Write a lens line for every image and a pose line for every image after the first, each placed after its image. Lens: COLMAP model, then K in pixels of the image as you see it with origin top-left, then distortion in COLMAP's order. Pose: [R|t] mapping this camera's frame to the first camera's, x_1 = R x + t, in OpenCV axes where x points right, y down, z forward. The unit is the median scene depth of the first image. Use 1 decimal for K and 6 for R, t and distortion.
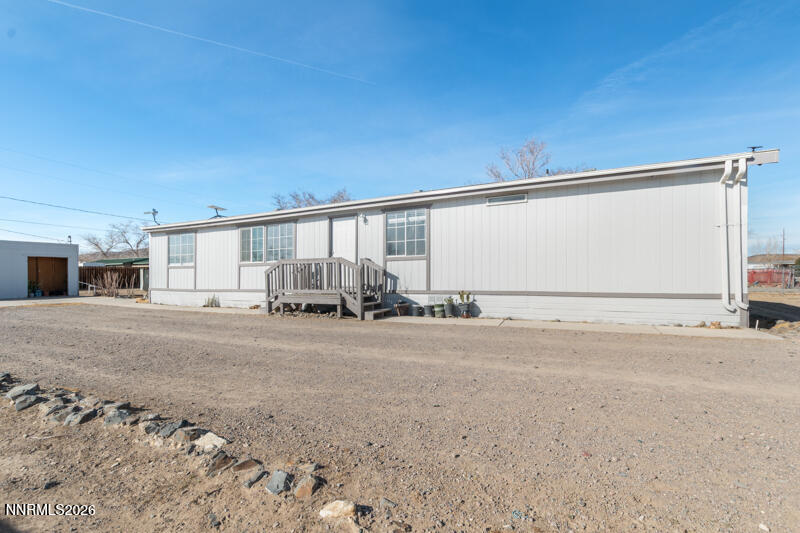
lens RADIAL K [[349.7, 0, 400.9], [0, 349.7, 271.4], [0, 0, 1]] dist [0.003825, -0.001186]
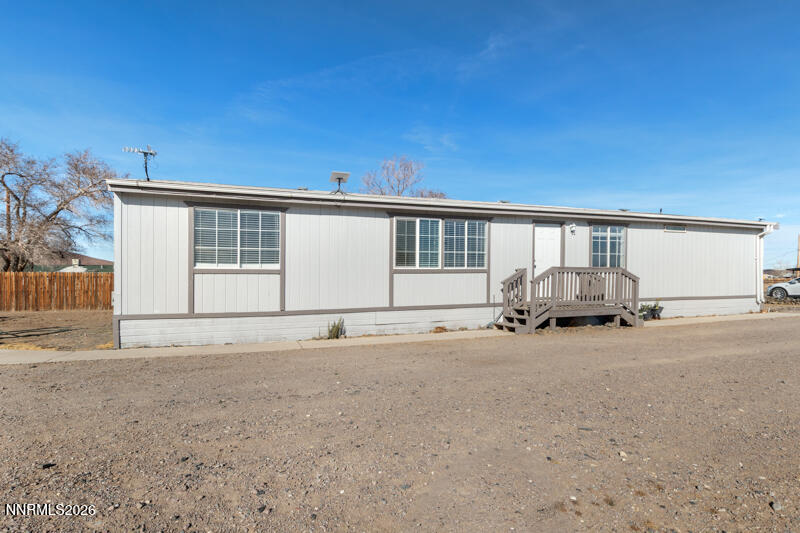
lens RADIAL K [[375.6, 0, 437.2], [0, 375.6, 286.6], [0, 0, 1]] dist [-0.003715, -0.001936]
pose [[0.703589, 0.004129, 0.710595, -0.937258], [-0.000169, 0.999984, -0.005643, 0.016242], [-0.710607, 0.003850, 0.703578, 0.439837]]
